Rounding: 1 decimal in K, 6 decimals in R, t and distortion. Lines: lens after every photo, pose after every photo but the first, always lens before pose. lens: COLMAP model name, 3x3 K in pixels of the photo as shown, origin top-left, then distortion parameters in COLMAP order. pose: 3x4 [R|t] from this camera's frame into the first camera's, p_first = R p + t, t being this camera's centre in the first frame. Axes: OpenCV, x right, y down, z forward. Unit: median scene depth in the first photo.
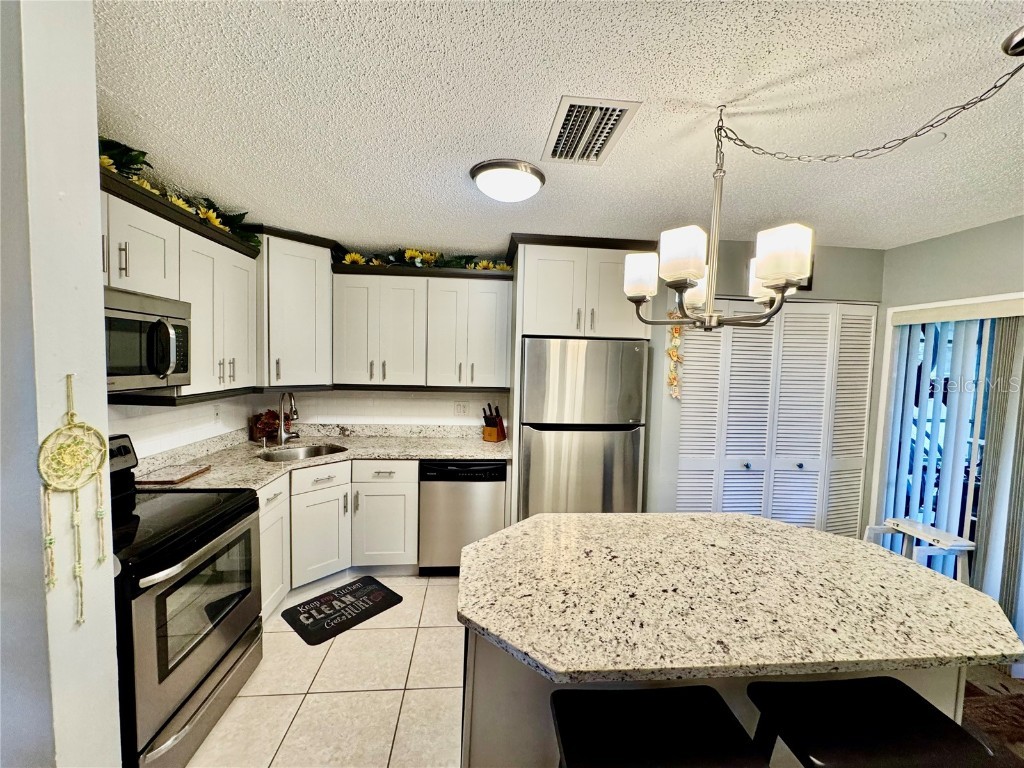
lens RADIAL K [[407.5, 0, 512.2], [0, 407.5, 383.5], [0, 0, 1]] dist [-0.002052, 0.000269]
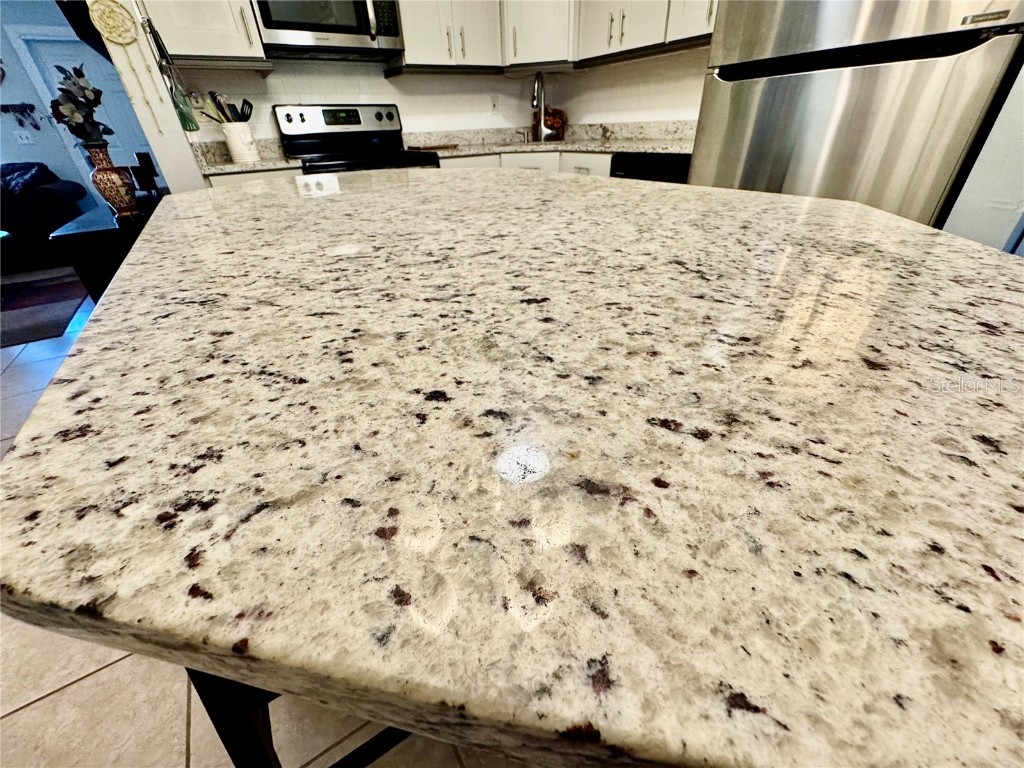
lens RADIAL K [[410.6, 0, 511.7], [0, 410.6, 384.1], [0, 0, 1]] dist [-0.002217, -0.000087]
pose [[0.465622, 0.431752, -0.772520, 0.541537], [0.000397, 0.872818, 0.488046, 0.205236], [0.884984, -0.227552, 0.406232, 0.424923]]
